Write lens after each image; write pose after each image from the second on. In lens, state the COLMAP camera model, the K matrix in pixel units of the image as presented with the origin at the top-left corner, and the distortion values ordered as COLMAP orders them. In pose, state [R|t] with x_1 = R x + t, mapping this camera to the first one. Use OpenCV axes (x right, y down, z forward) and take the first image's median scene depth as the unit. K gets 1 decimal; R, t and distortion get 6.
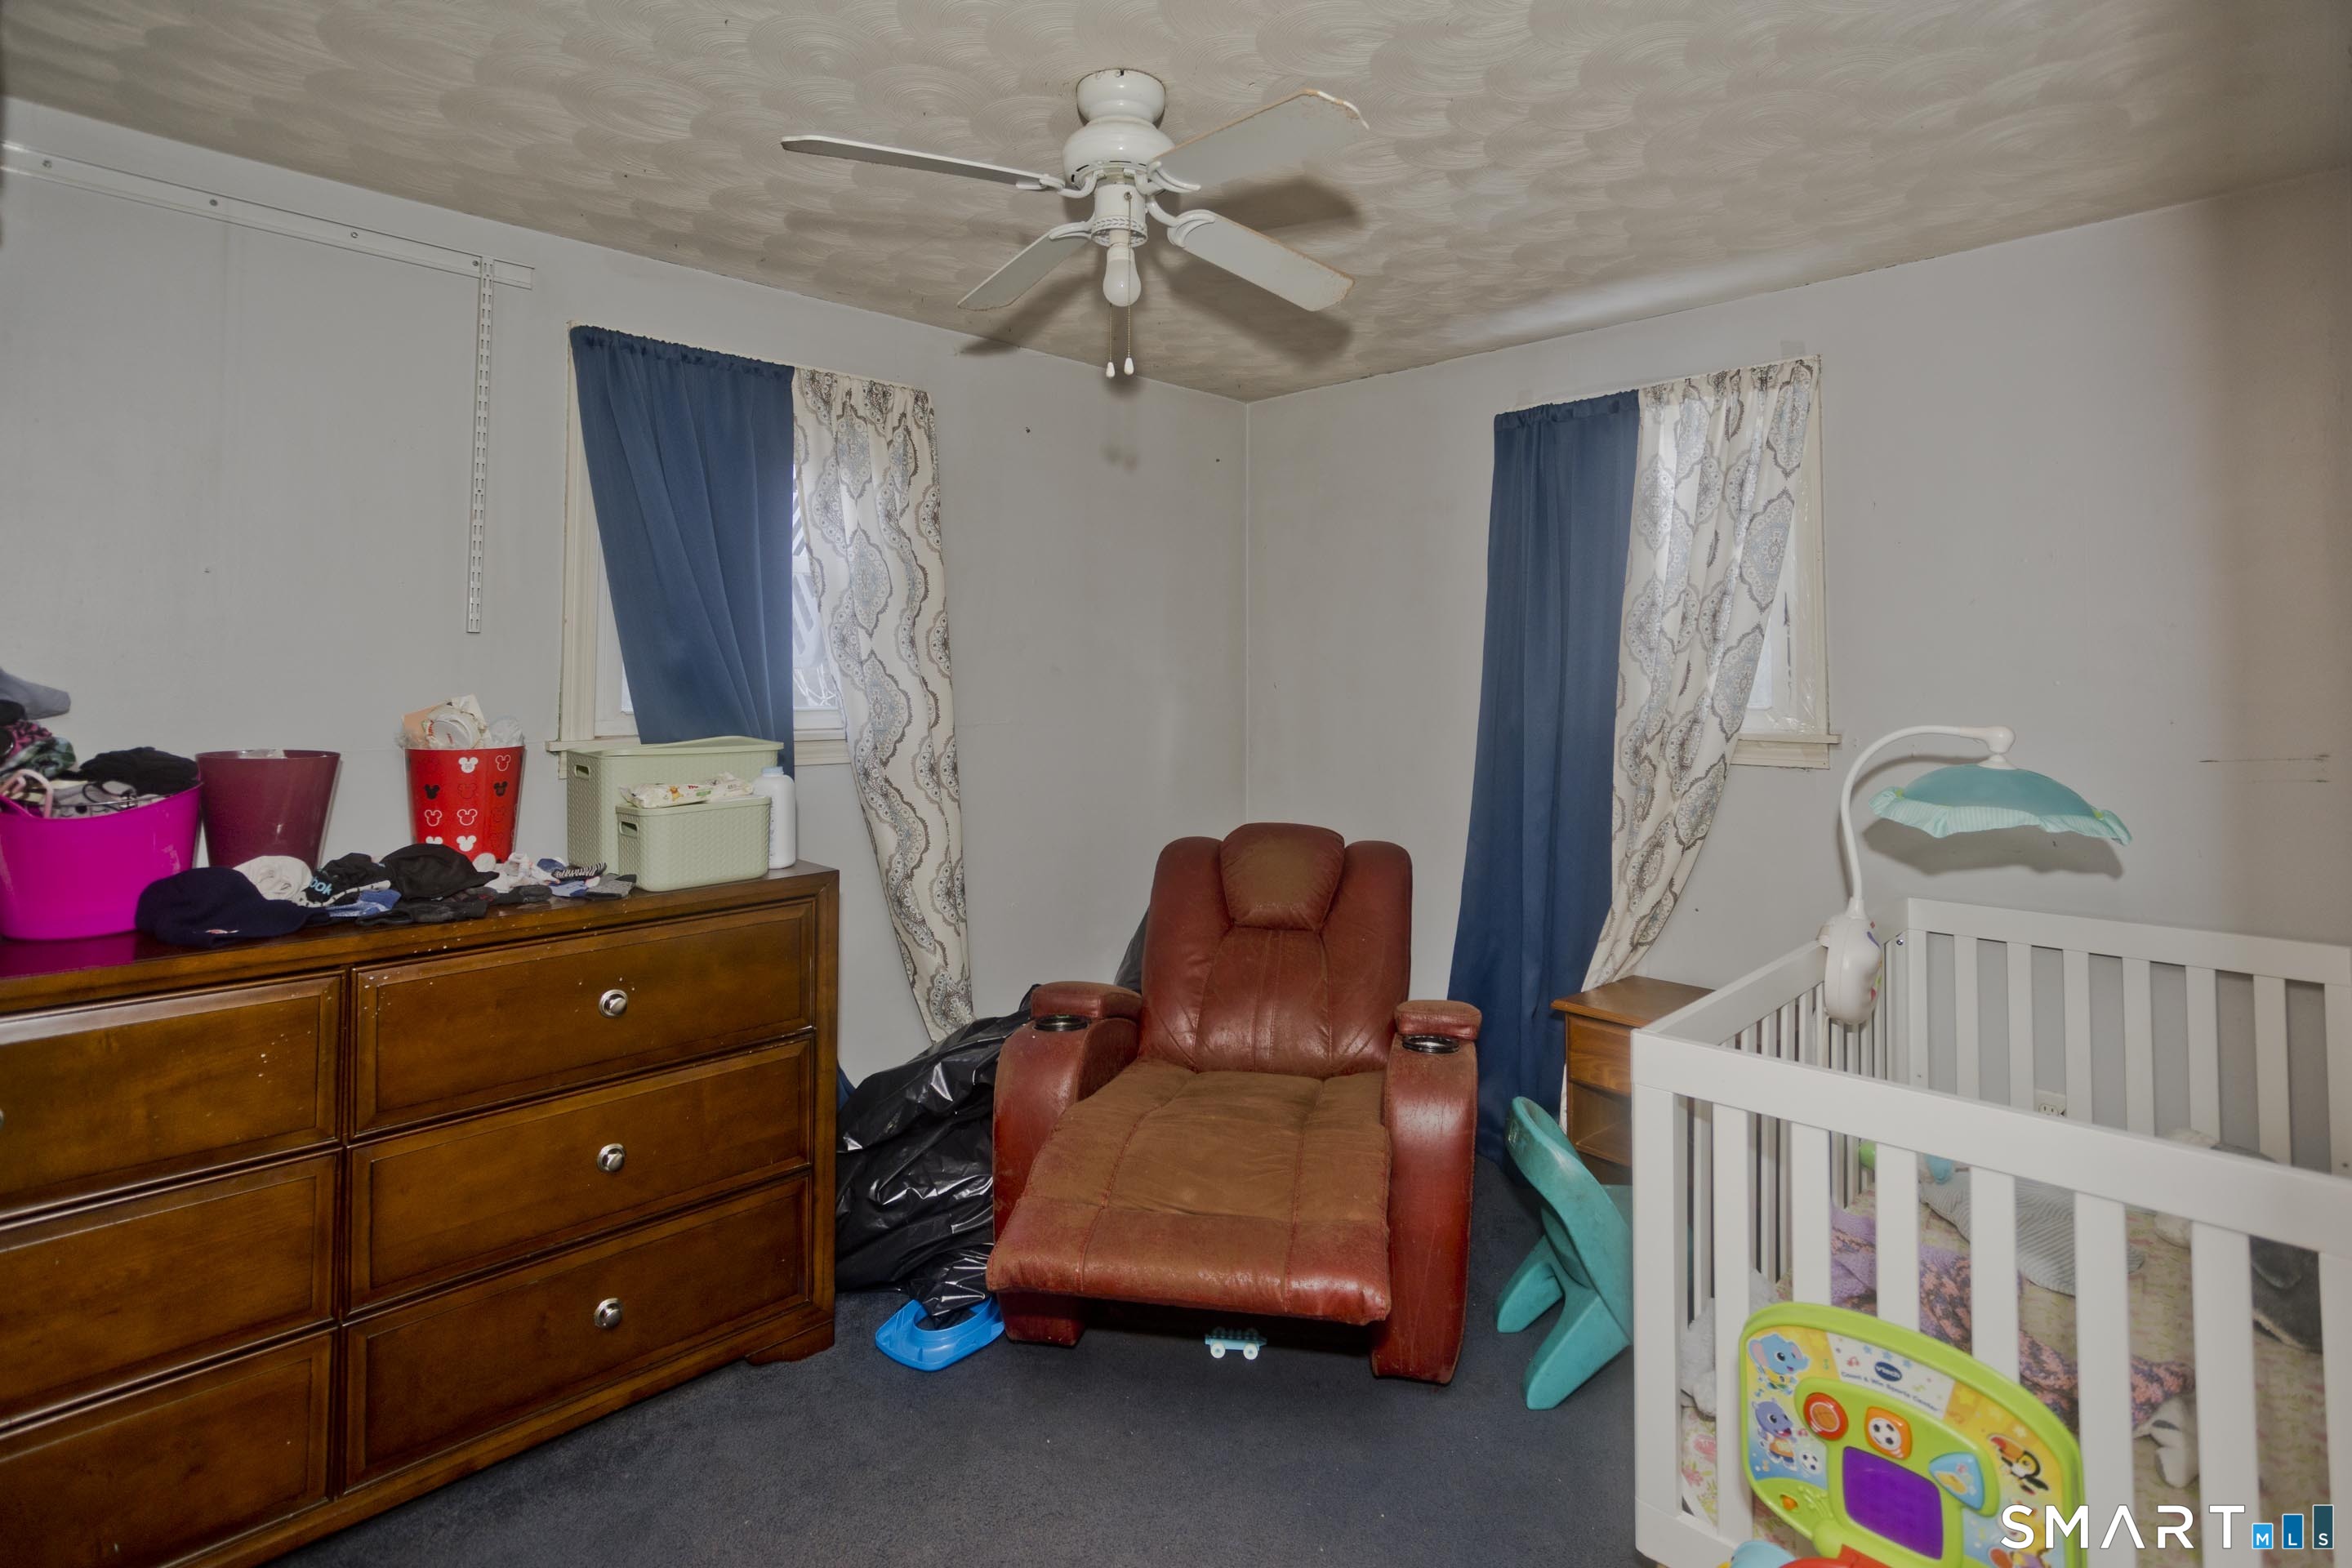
lens RADIAL K [[1147.0, 0, 1179.3], [0, 1147.0, 672.2], [0, 0, 1]] dist [-0.000425, 0.038093]
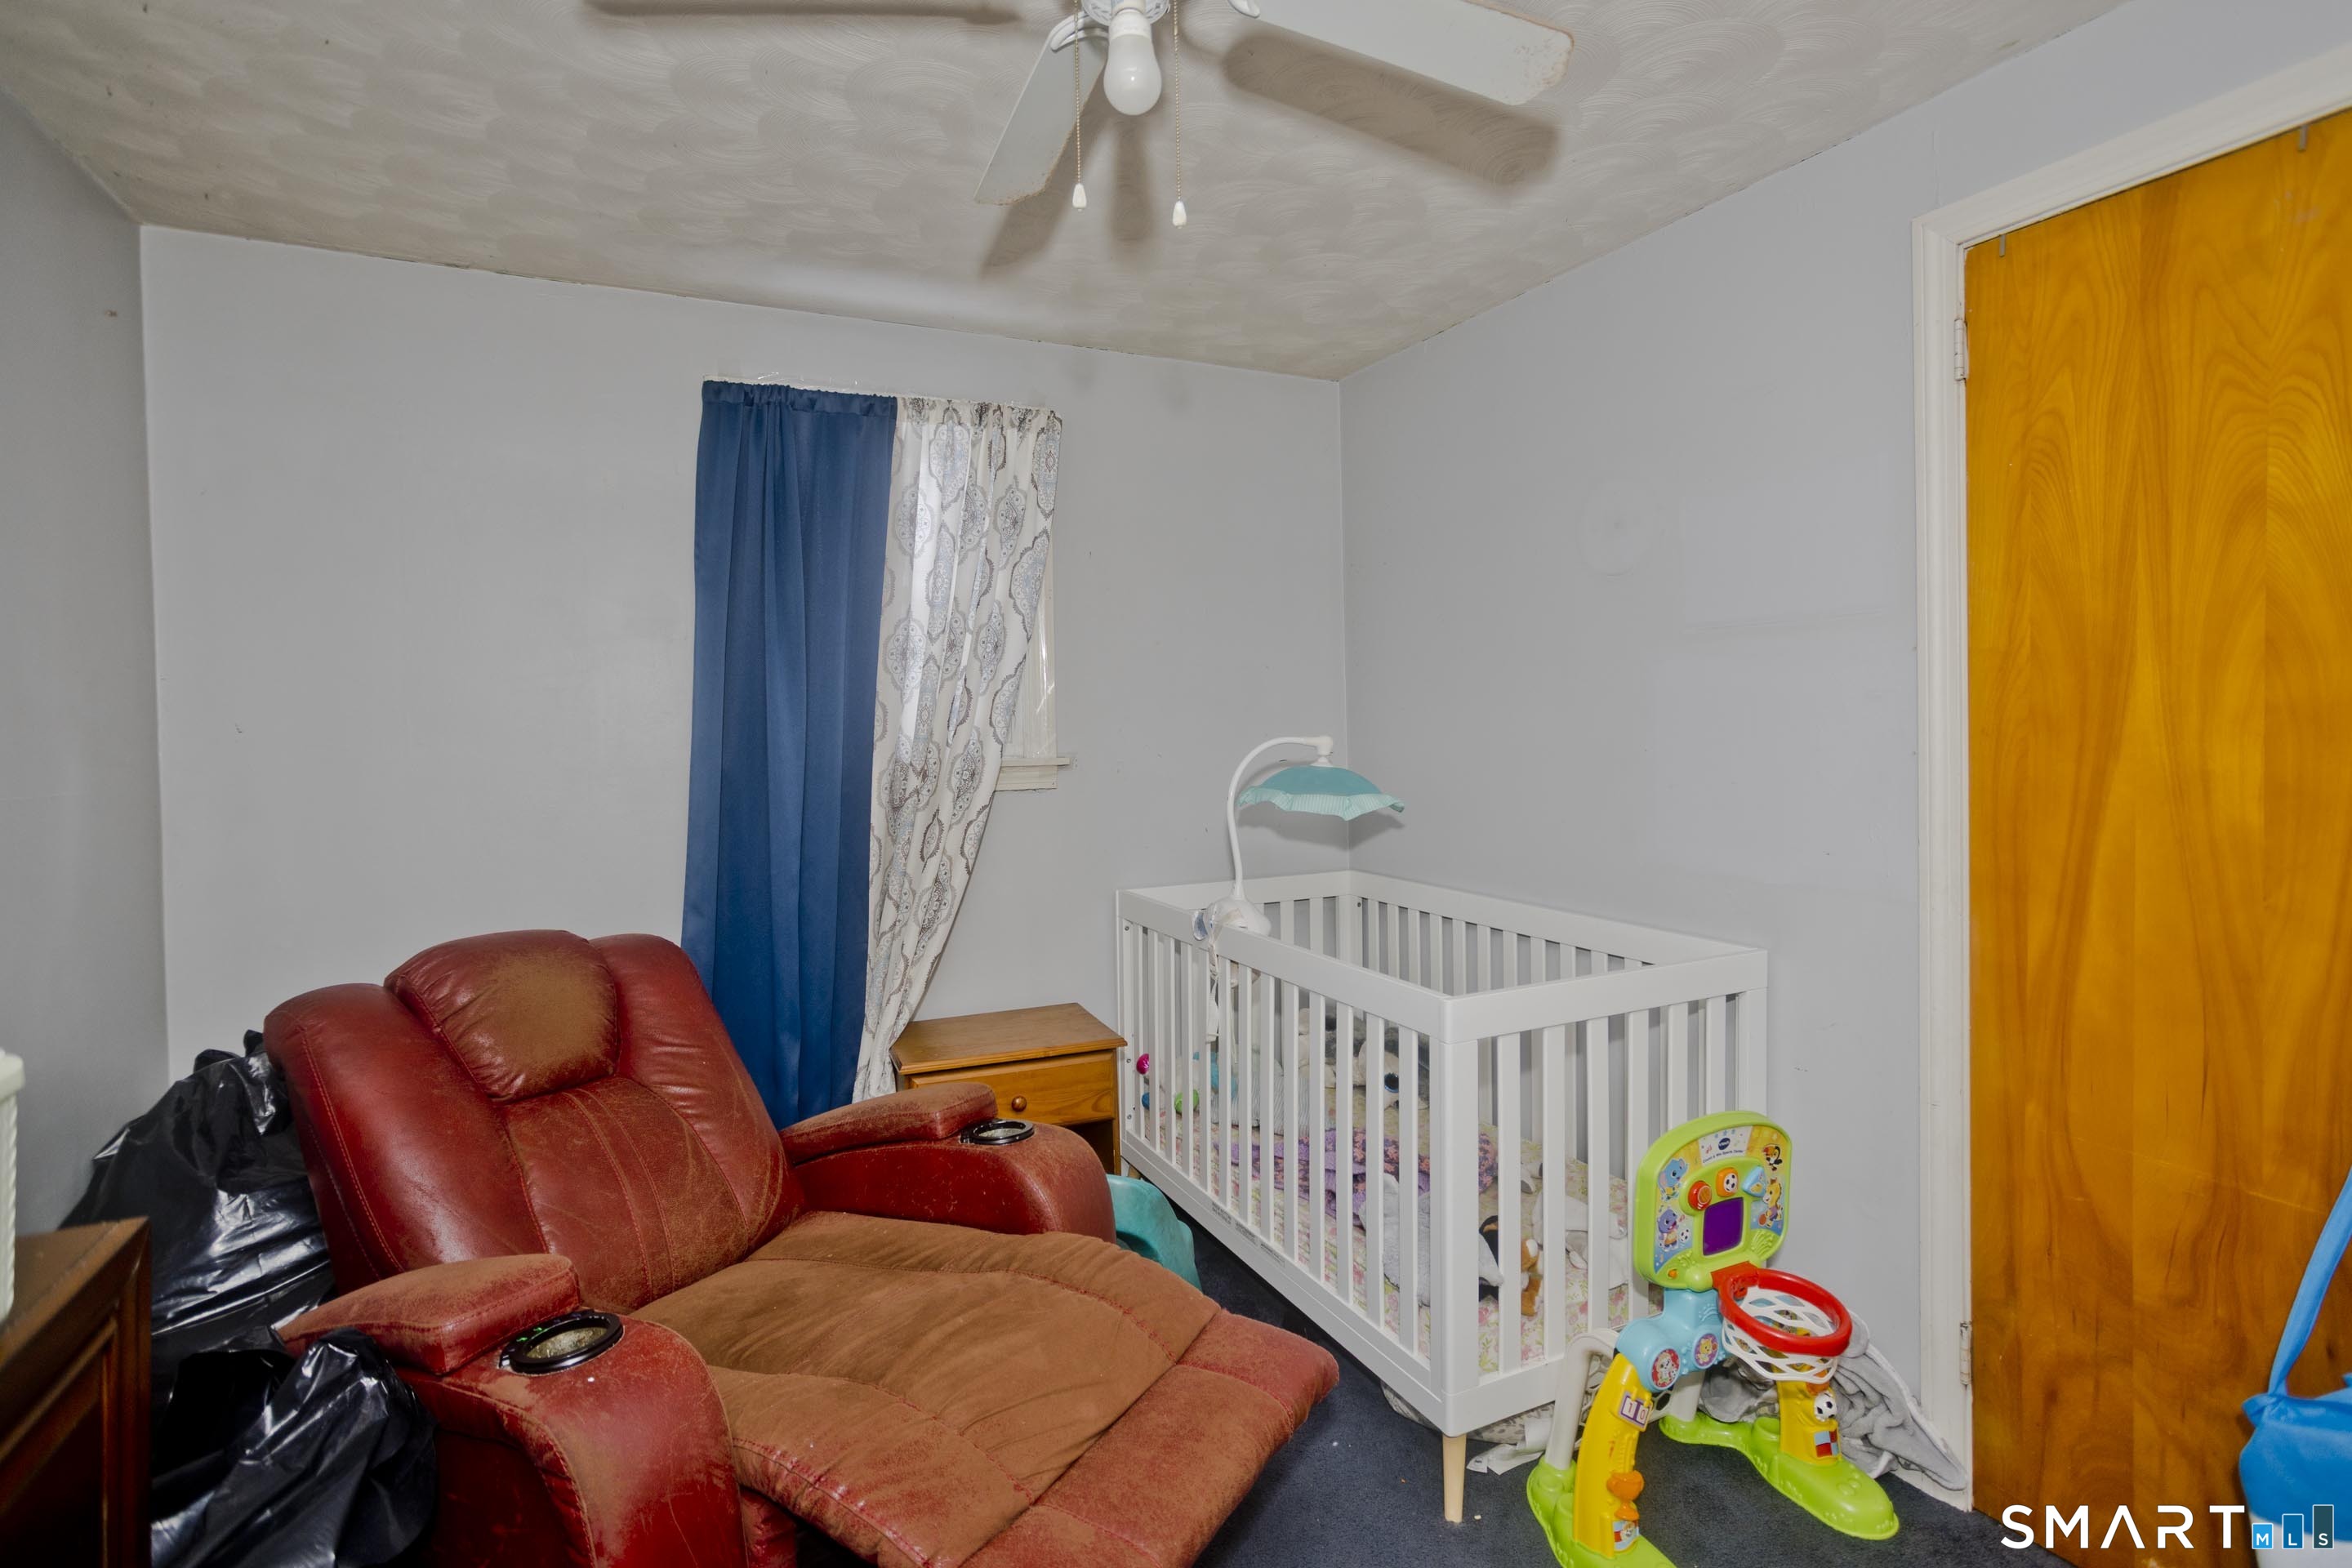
lens RADIAL K [[1168.8, 0, 1141.0], [0, 1168.8, 776.6], [0, 0, 1]] dist [-0.036909, 0.040907]
pose [[0.382929, -0.037337, 0.923023, -0.445775], [0.006713, 0.999269, 0.037636, 0.030372], [-0.923754, -0.008216, 0.382899, 0.488997]]
